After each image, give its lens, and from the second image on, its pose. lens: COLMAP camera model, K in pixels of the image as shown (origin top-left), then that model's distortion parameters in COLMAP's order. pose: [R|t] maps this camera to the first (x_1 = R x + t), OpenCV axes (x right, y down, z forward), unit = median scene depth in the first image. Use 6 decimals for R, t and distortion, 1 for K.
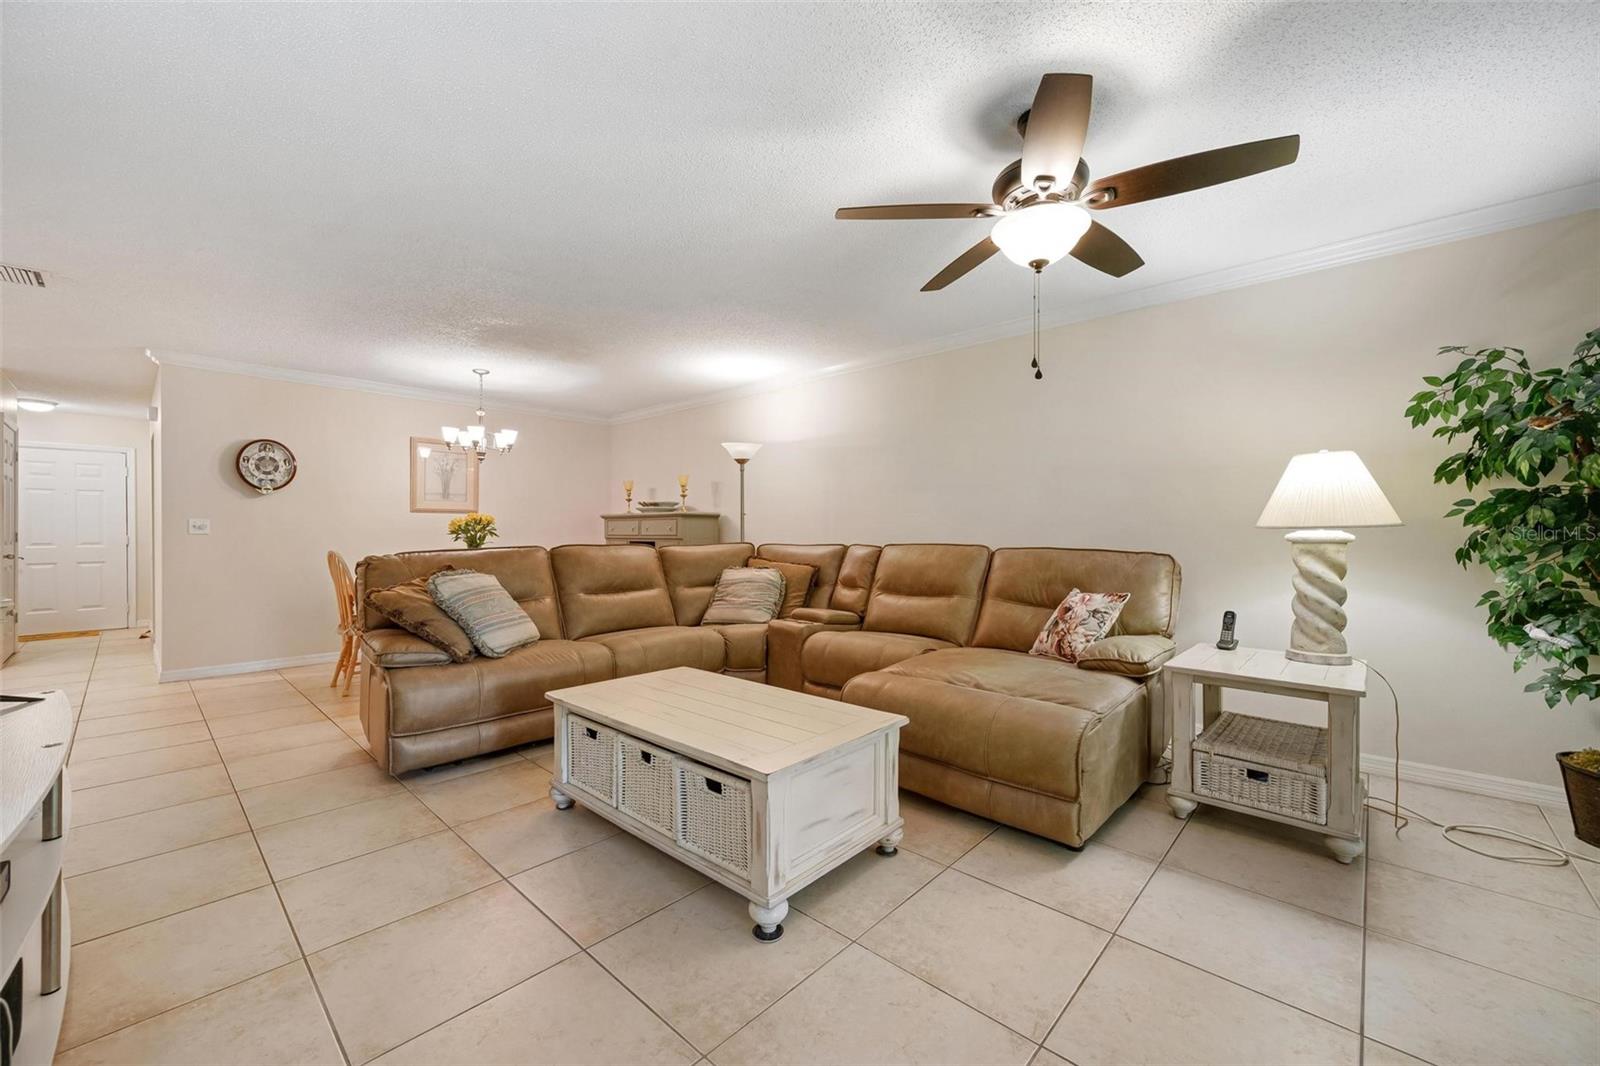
lens RADIAL K [[623.7, 0, 795.9], [0, 623.7, 533.0], [0, 0, 1]] dist [0.003613, 0.000148]
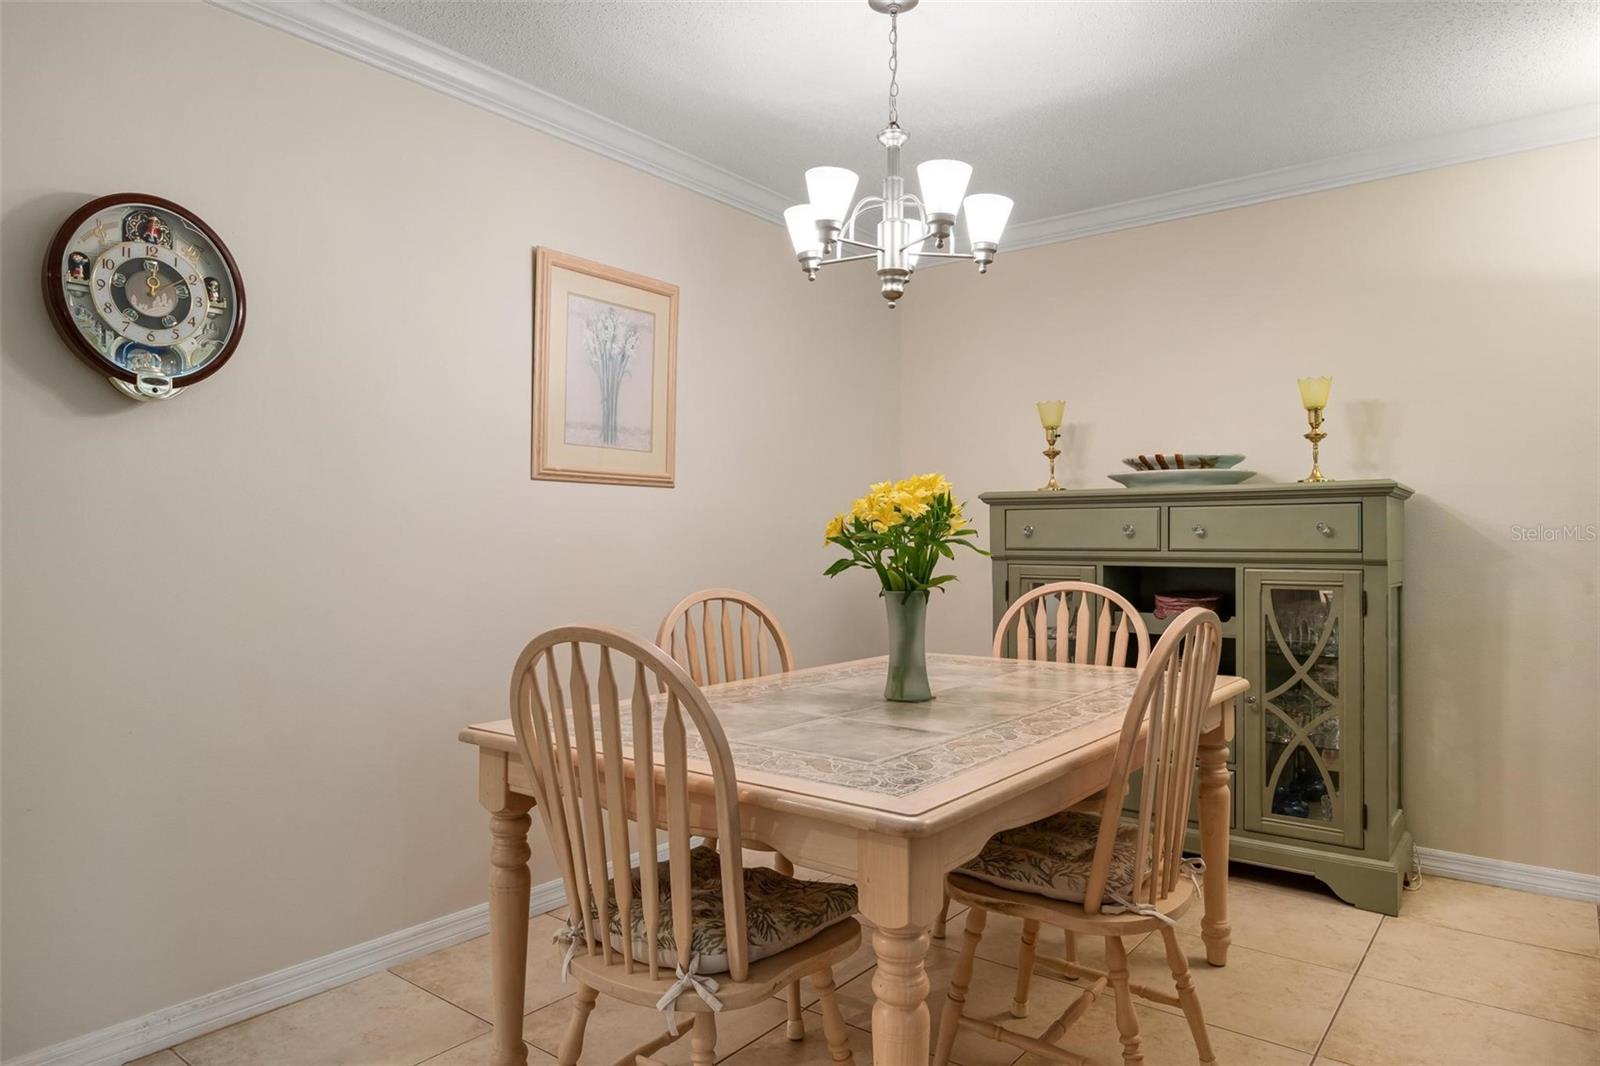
lens RADIAL K [[971.0, 0, 800.4], [0, 971.0, 536.9], [0, 0, 1]] dist [-0.000926, -0.001449]
pose [[0.997113, 0.001073, 0.075928, -0.592539], [-0.001171, 0.999999, 0.001235, -0.004709], [-0.075927, -0.001320, 0.997113, 0.557030]]
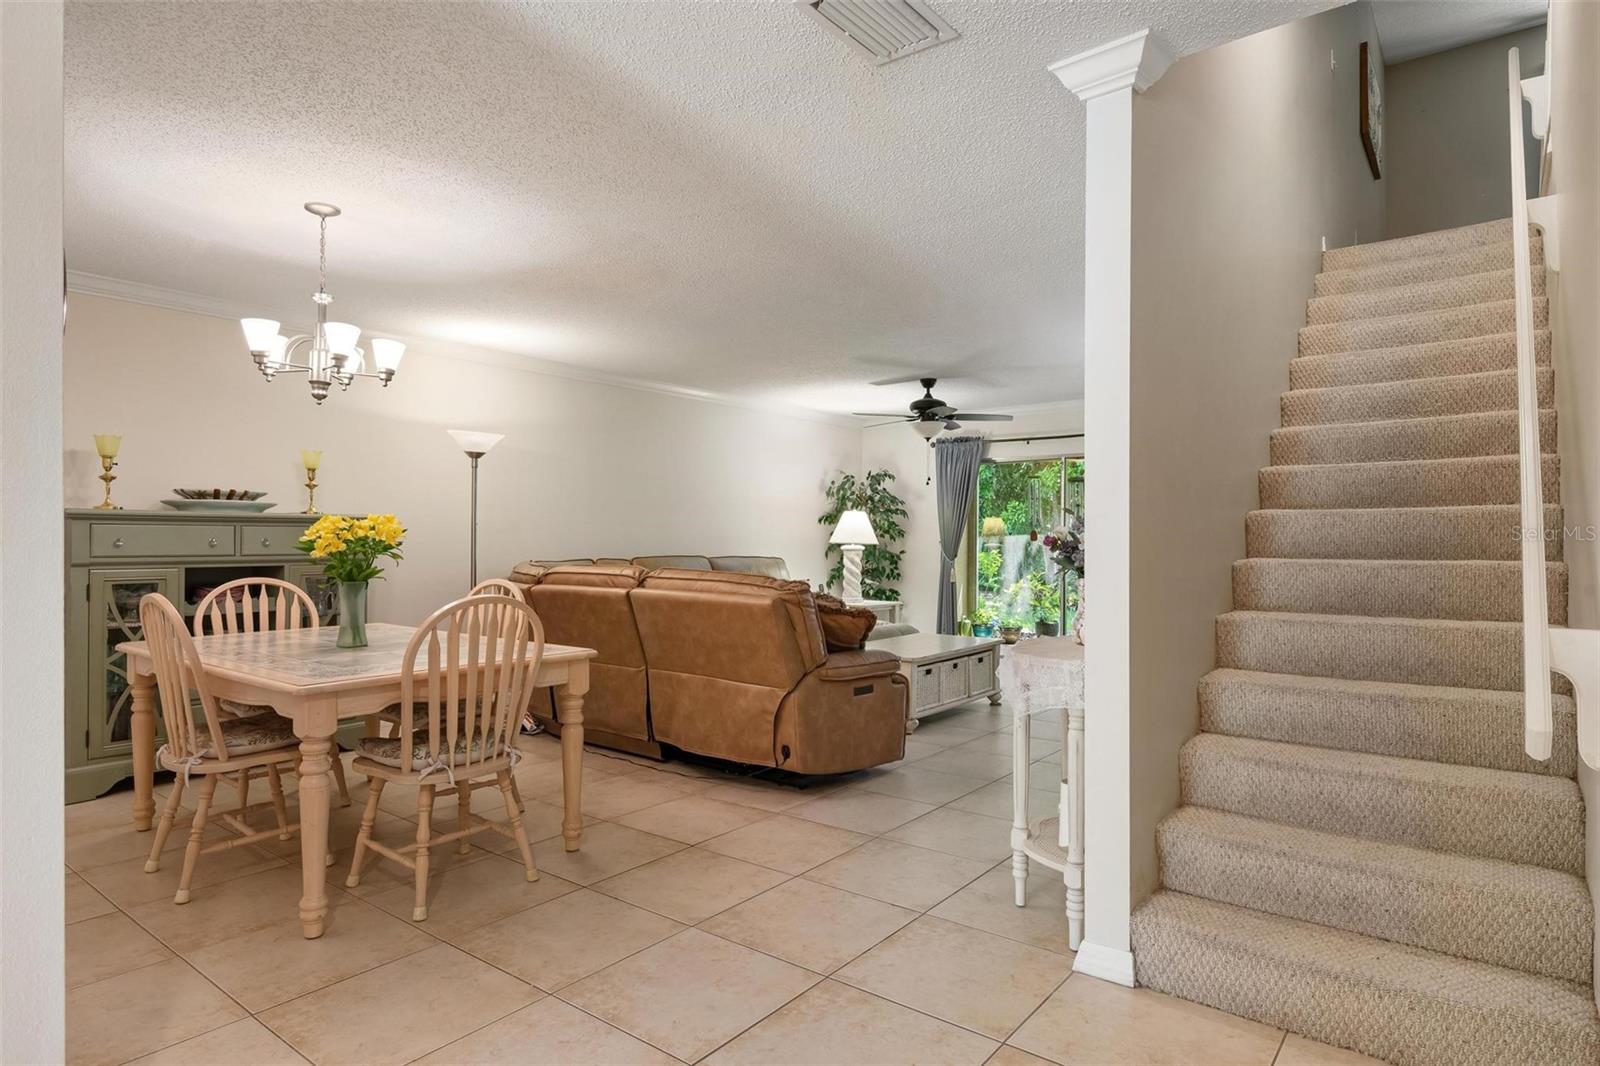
lens RADIAL K [[892.6, 0, 796.8], [0, 892.6, 531.7], [0, 0, 1]] dist [0.001346, 0.000029]
pose [[-0.088715, 0.008387, 0.996022, -1.221158], [-0.005225, 0.999947, -0.008885, -0.013586], [-0.996043, -0.005992, -0.088666, 0.713958]]
